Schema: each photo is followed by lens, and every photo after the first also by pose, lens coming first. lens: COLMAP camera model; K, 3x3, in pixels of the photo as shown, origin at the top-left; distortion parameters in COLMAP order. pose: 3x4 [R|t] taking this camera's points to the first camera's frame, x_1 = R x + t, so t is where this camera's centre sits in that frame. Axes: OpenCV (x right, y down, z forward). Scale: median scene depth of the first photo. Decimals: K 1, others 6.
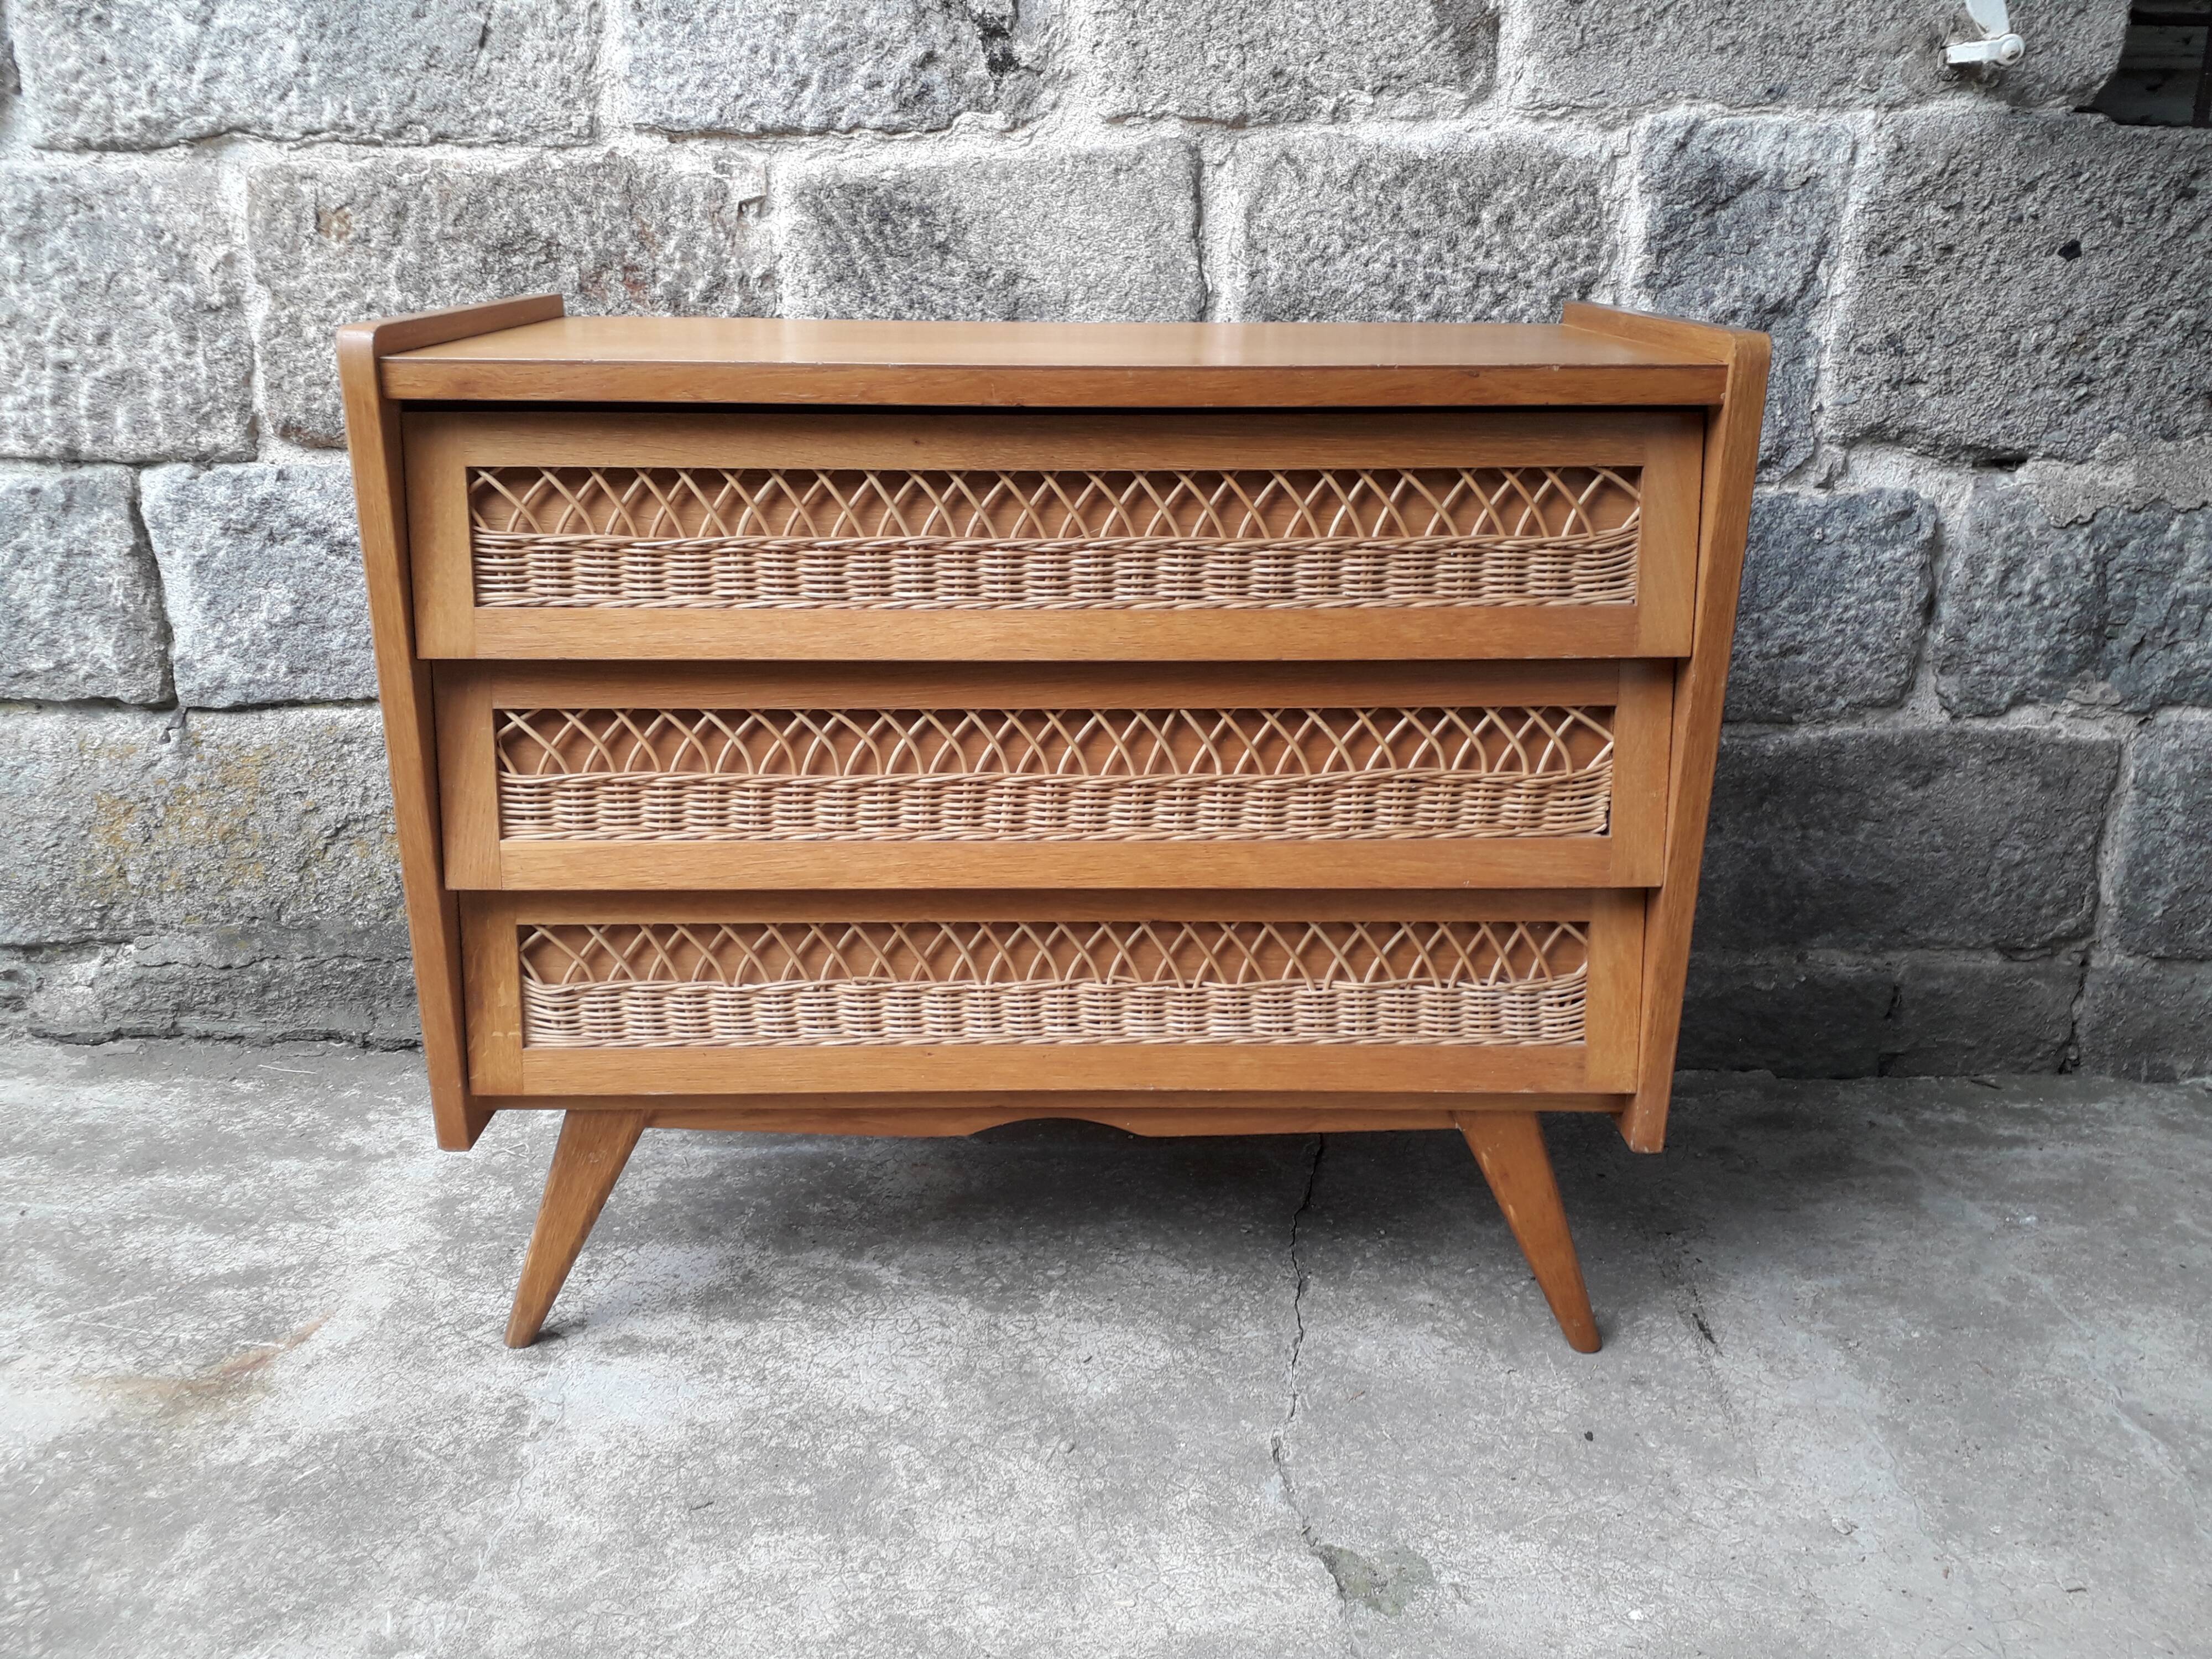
lens RADIAL K [[1752.9, 0, 1100.2], [0, 1752.9, 849.6], [0, 0, 1]] dist [0.007356, -0.002743]
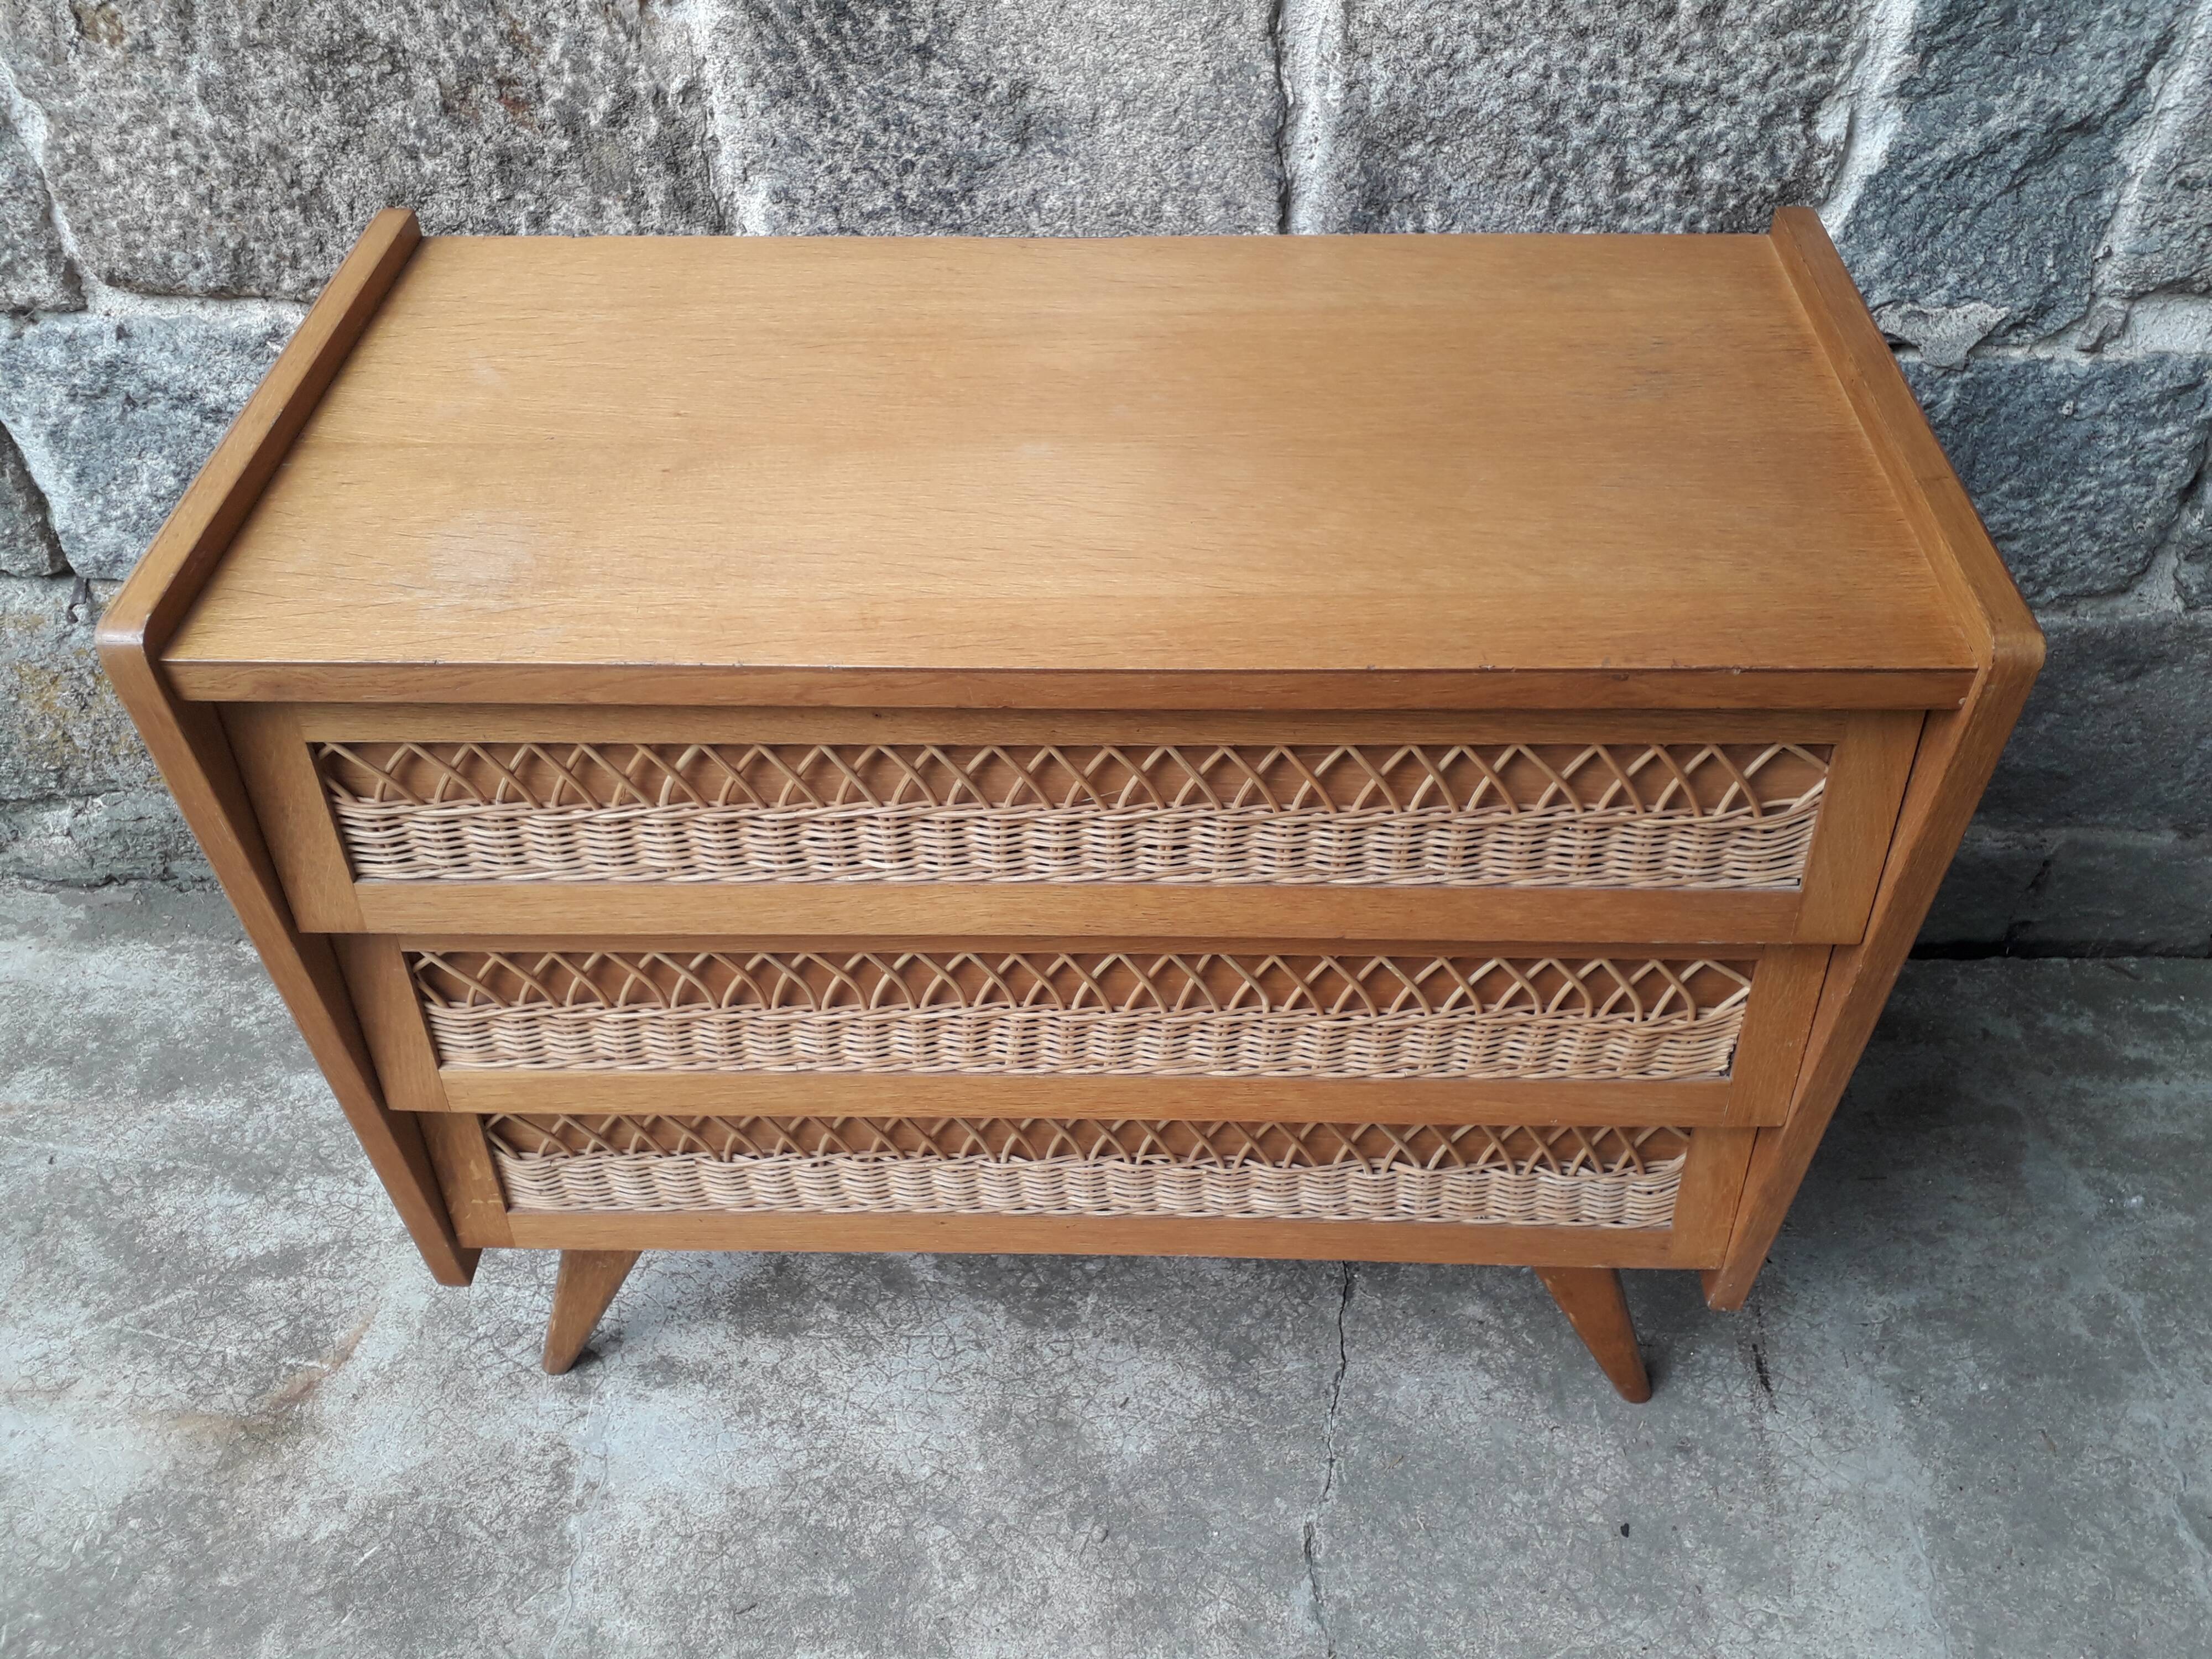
lens RADIAL K [[1752.9, 0, 1100.2], [0, 1752.9, 849.6], [0, 0, 1]] dist [0.007356, -0.002743]
pose [[0.998968, 0.005250, -0.045122, 0.018360], [0.014584, 0.903652, 0.428020, -0.353616], [0.043021, -0.428236, 0.902642, 0.203293]]
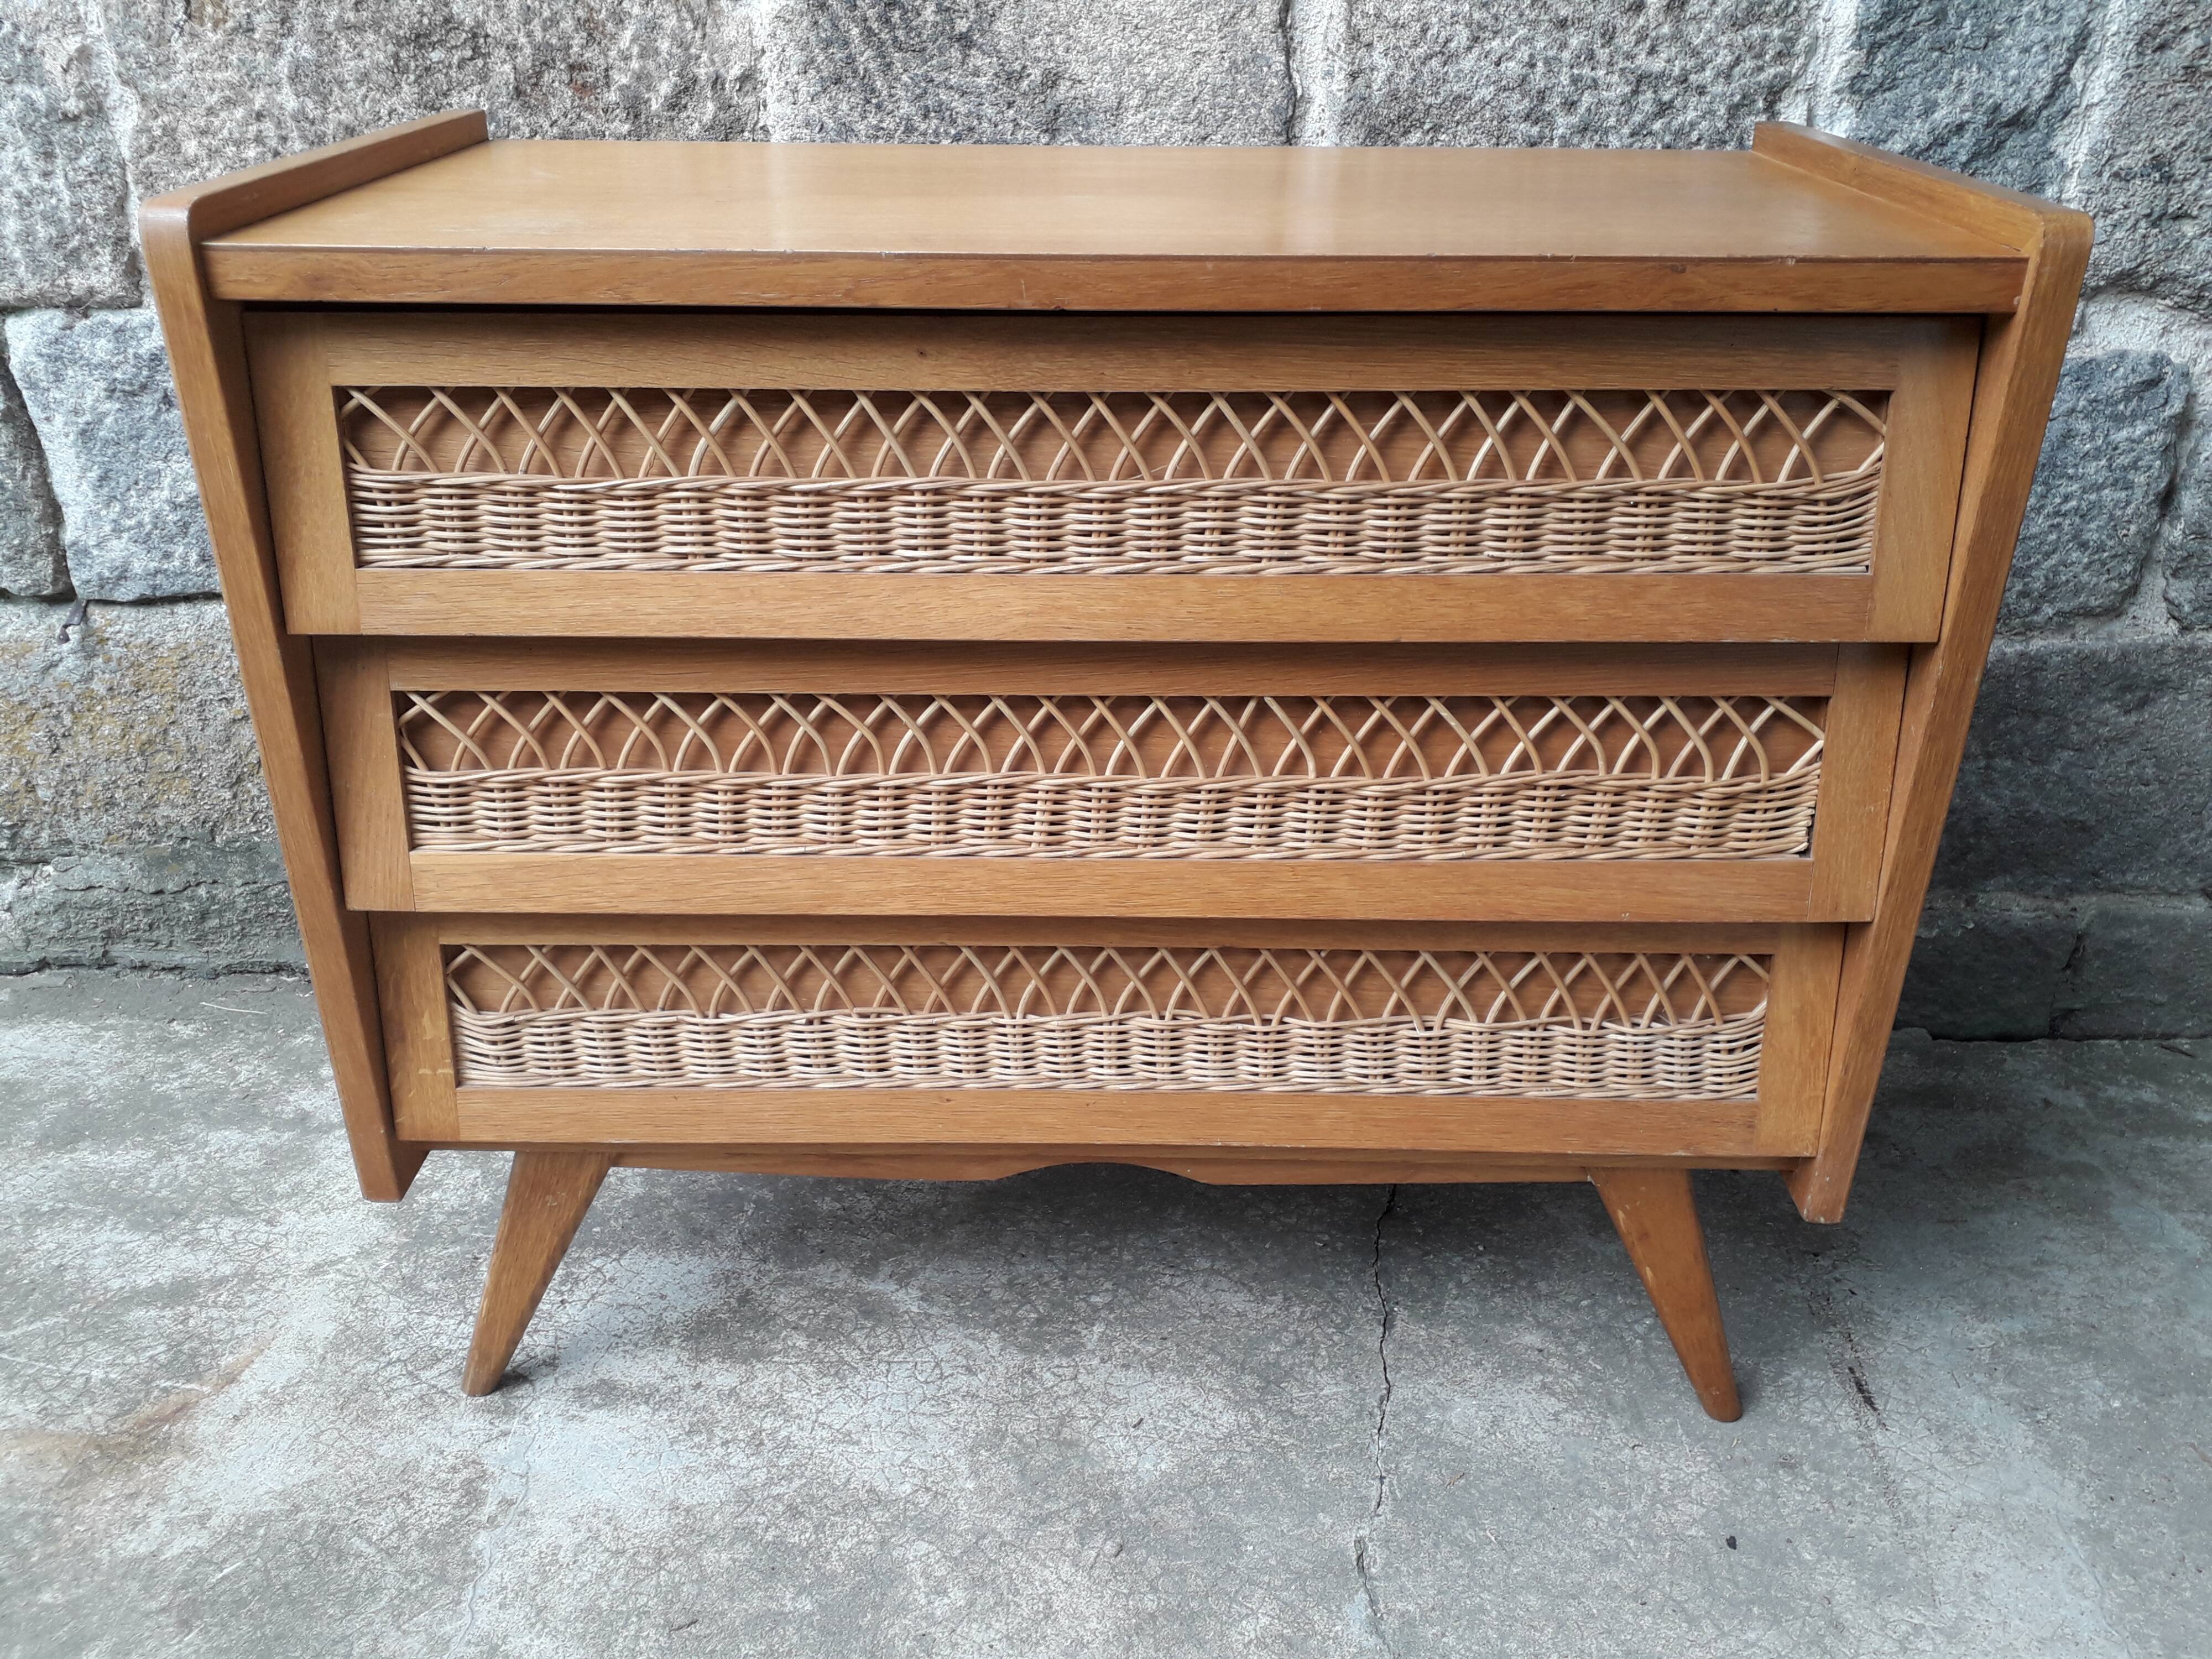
lens RADIAL K [[1756.3, 0, 1104.5], [0, 1756.3, 851.6], [0, 0, 1]] dist [0.006707, -0.002148]
pose [[0.999766, 0.008670, -0.019816, -0.007298], [-0.005901, 0.990728, 0.135735, -0.086423], [0.020809, -0.135586, 0.990547, 0.159311]]
